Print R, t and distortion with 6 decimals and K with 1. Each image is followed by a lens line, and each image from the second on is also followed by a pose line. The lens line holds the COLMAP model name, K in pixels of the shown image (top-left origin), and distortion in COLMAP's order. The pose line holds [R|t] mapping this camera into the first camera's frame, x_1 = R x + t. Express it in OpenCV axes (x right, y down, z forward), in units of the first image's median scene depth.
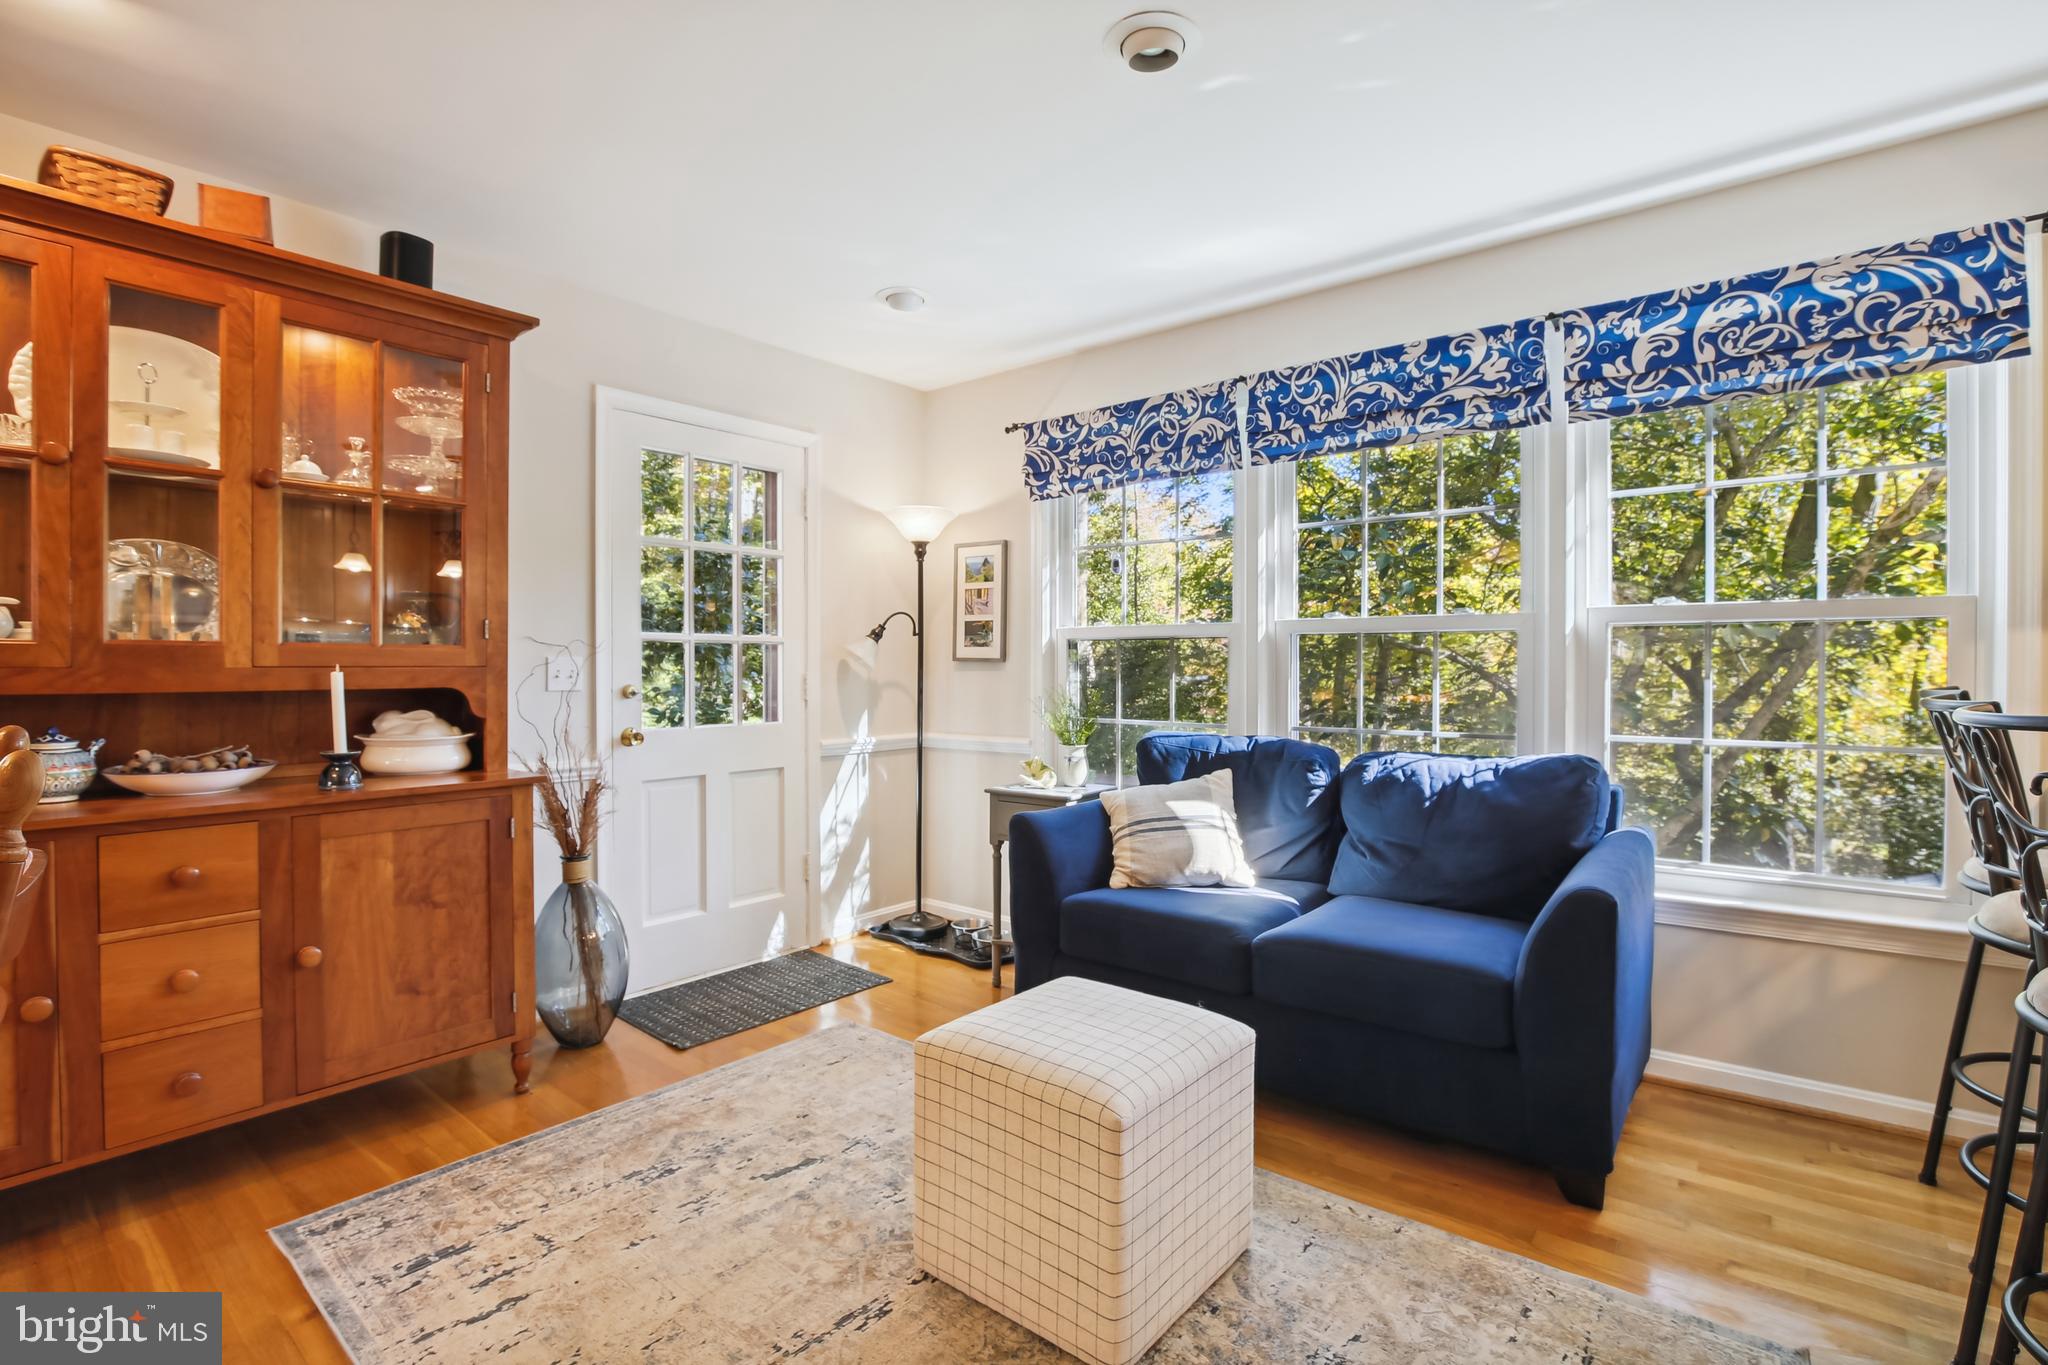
lens RADIAL K [[939.0, 0, 1030.5], [0, 939.0, 682.0], [0, 0, 1]] dist [-0.044940, 0.009925]
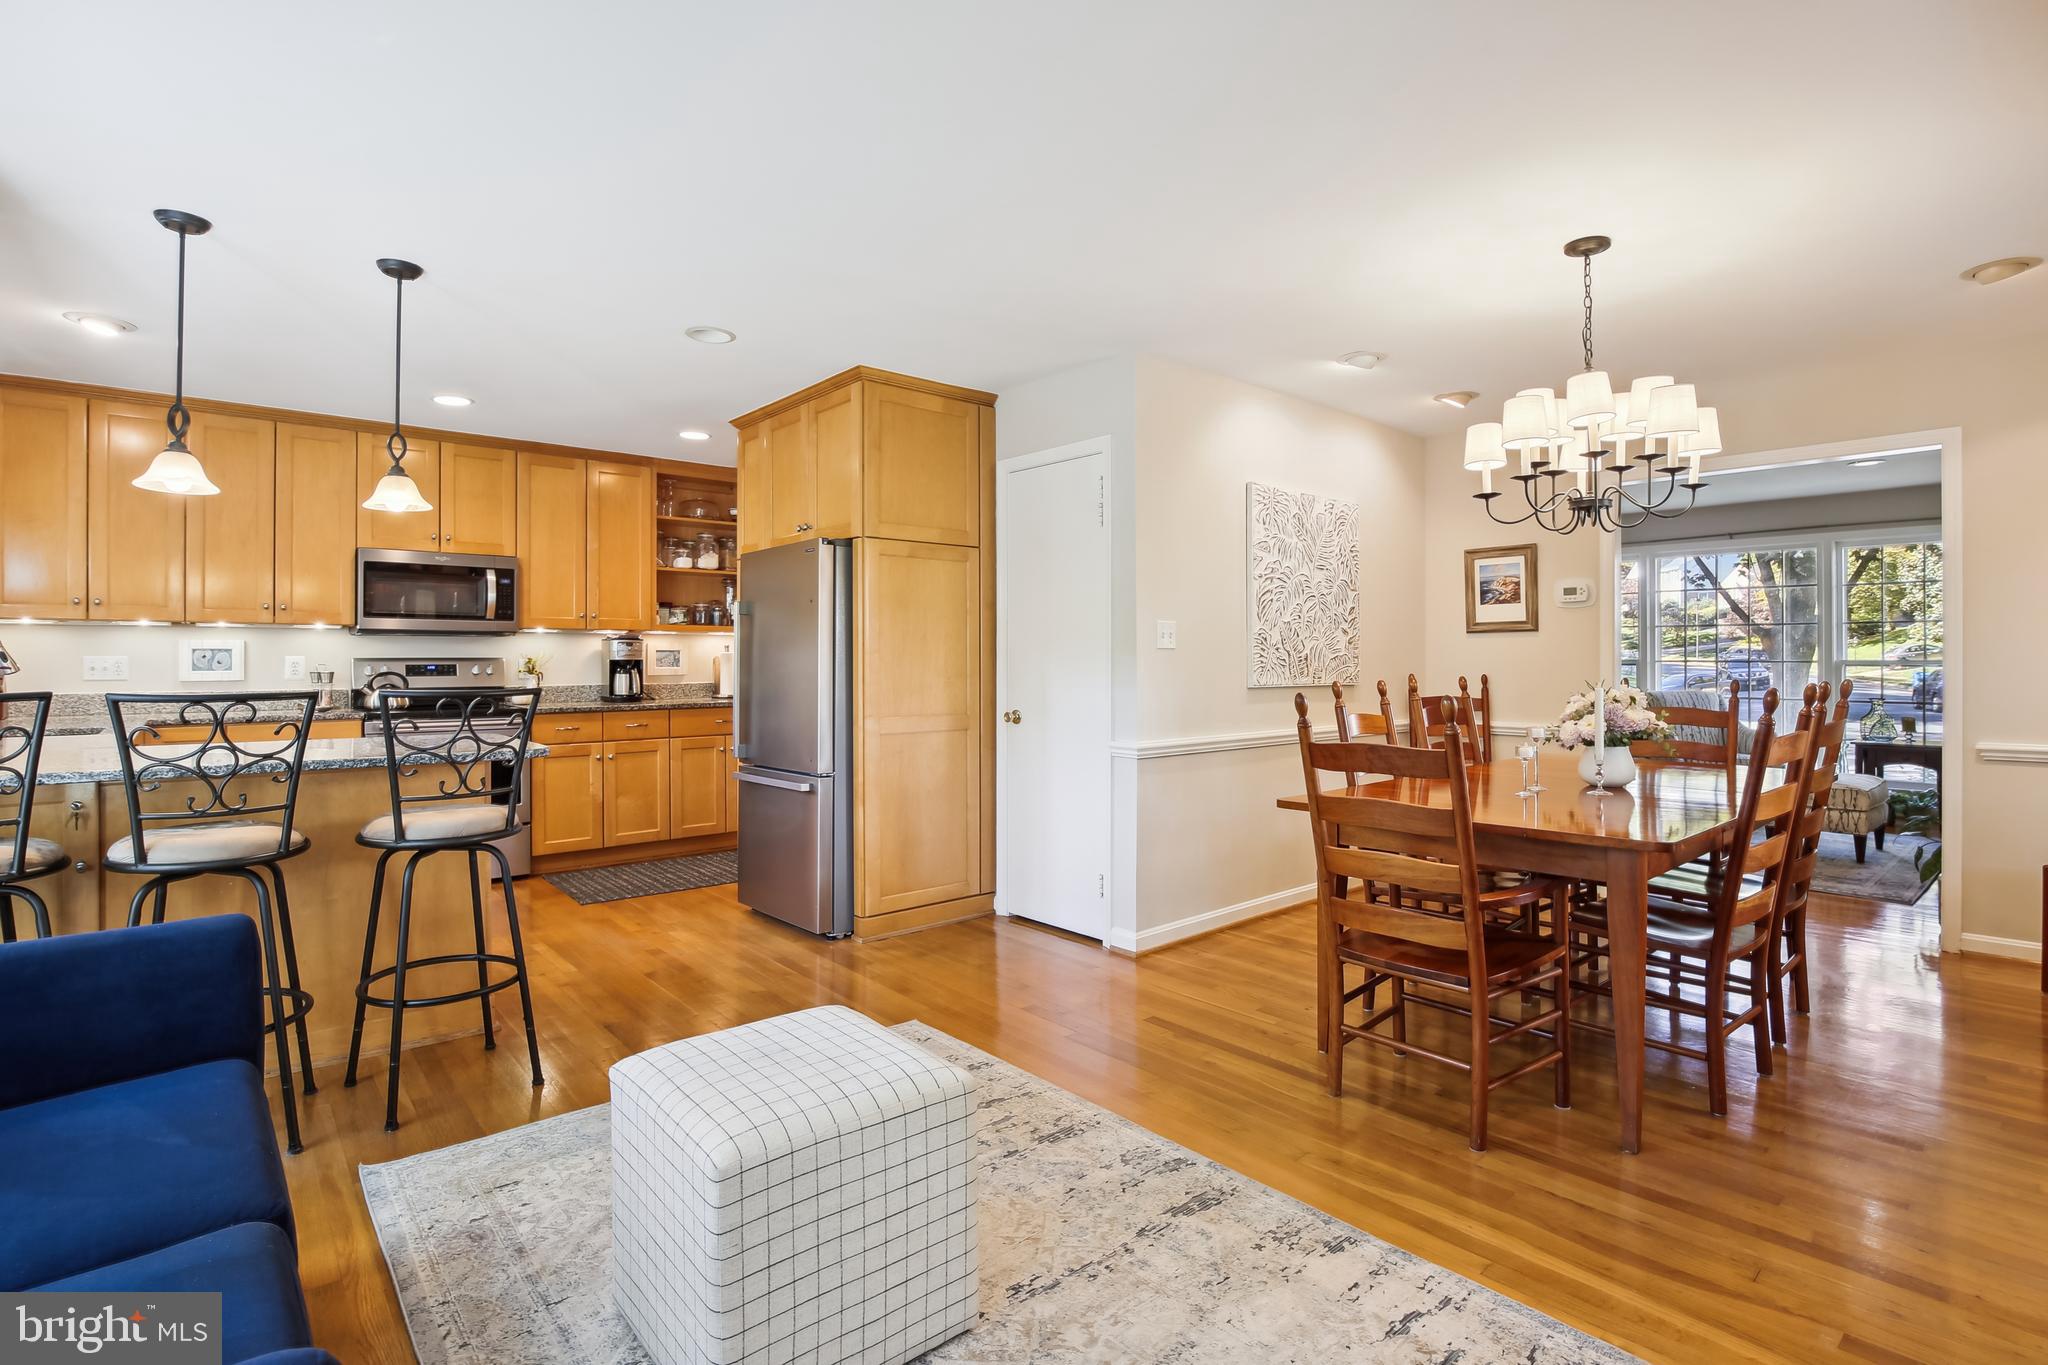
lens RADIAL K [[983.5, 0, 1013.3], [0, 983.5, 656.5], [0, 0, 1]] dist [-0.036075, 0.011609]
pose [[-0.983408, 0.003514, 0.181375, -0.225800], [0.005264, 0.999944, 0.009168, -0.025191], [-0.181333, 0.009971, -0.983371, 1.302470]]
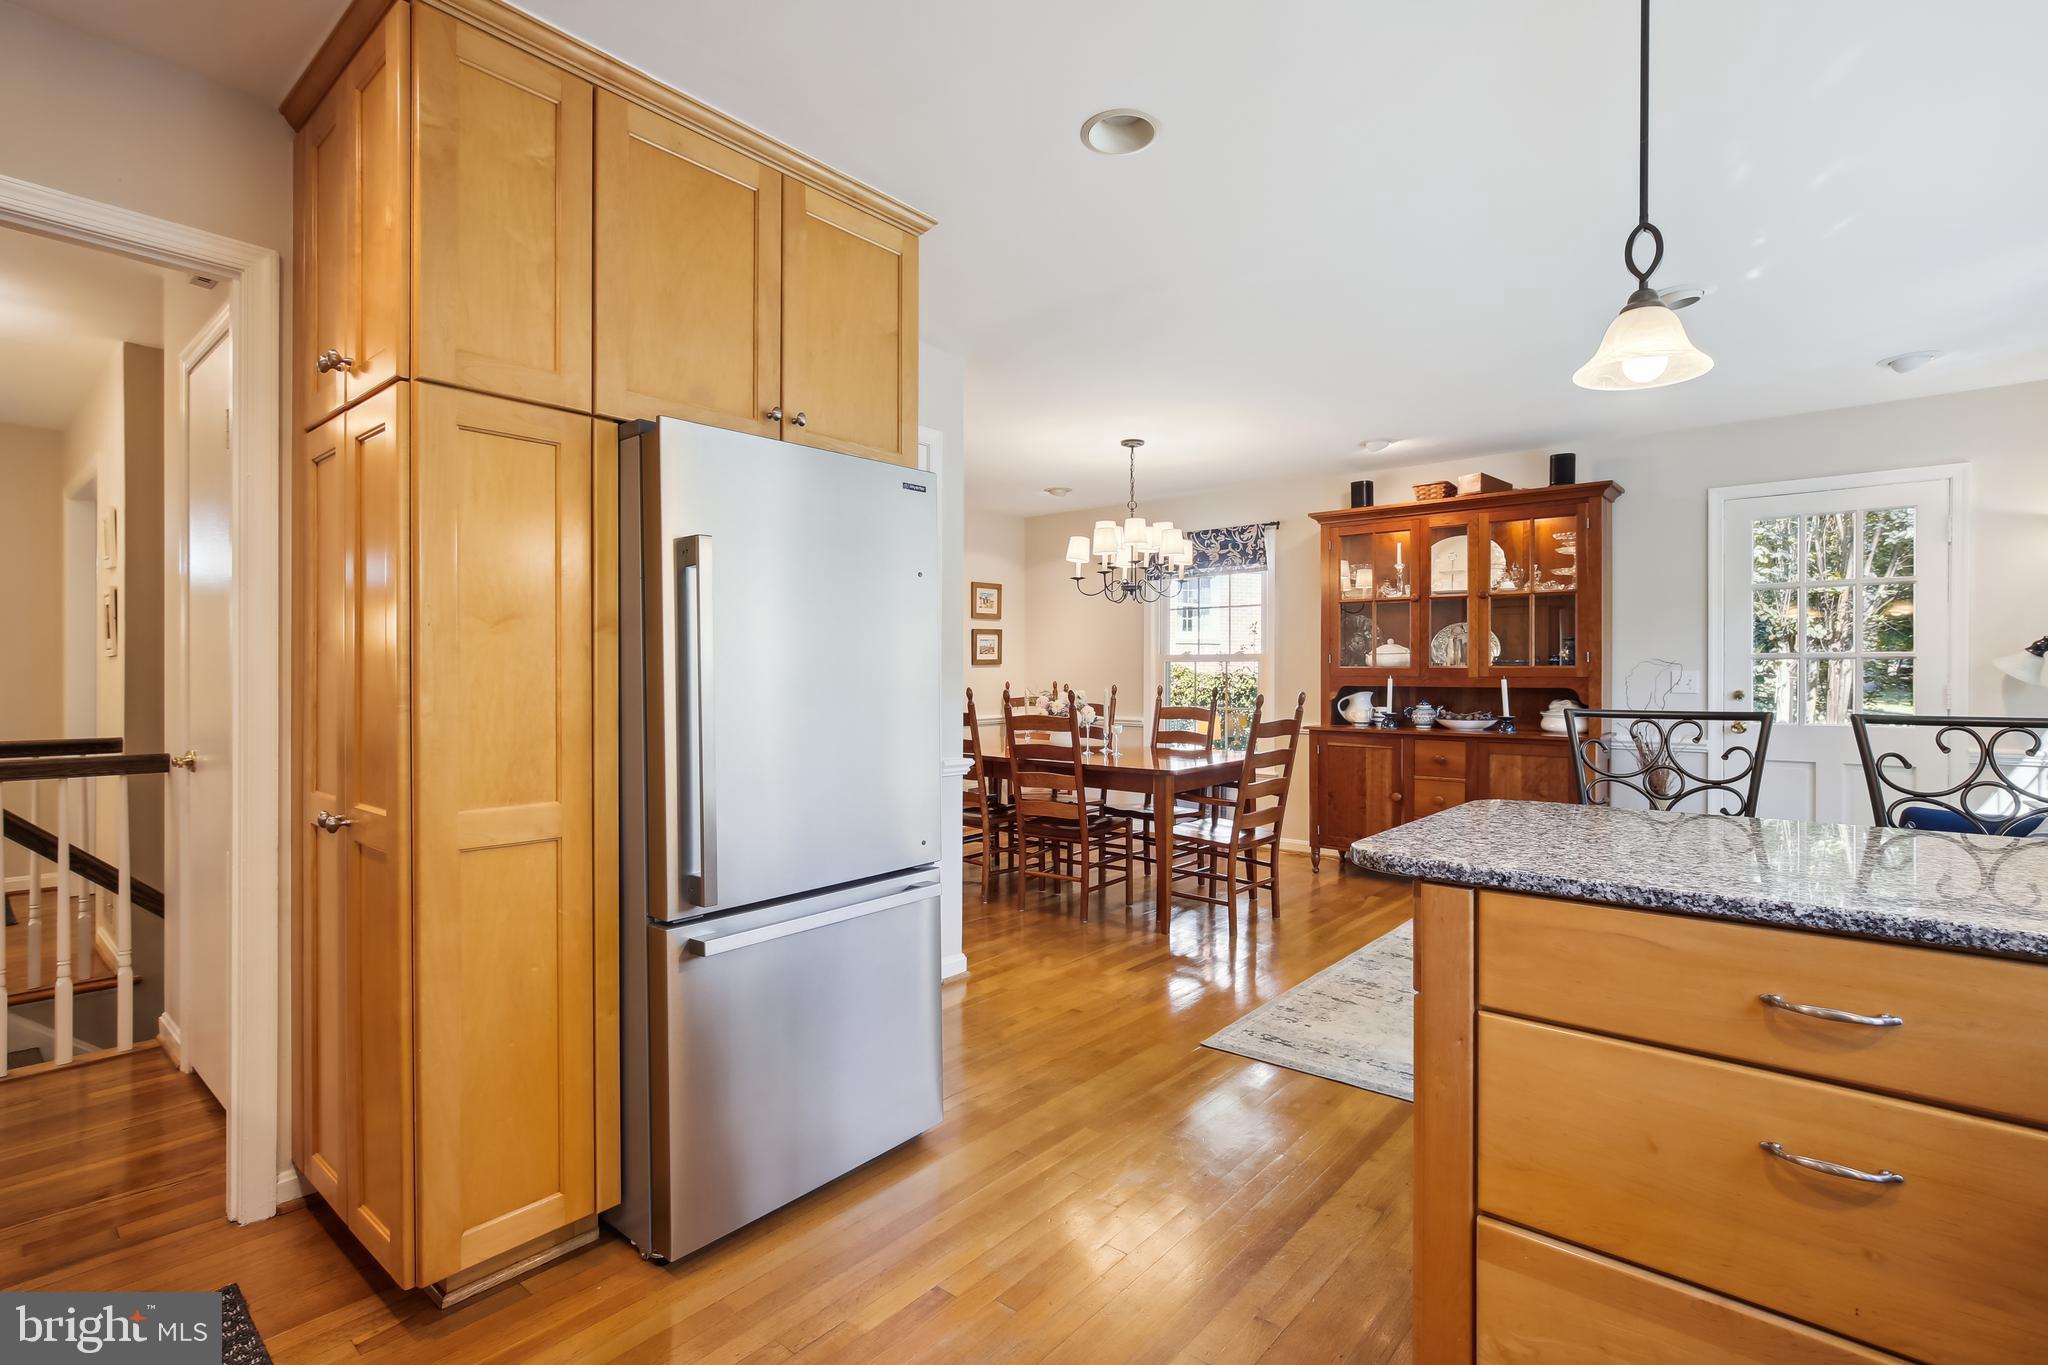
lens RADIAL K [[952.3, 0, 1024.7], [0, 952.3, 673.0], [0, 0, 1]] dist [0.003341, 0.000190]
pose [[-0.022237, 0.003343, -0.999747, 1.297838], [-0.016768, 0.999852, 0.003716, -0.013825], [0.999612, 0.016847, -0.022178, -0.077378]]
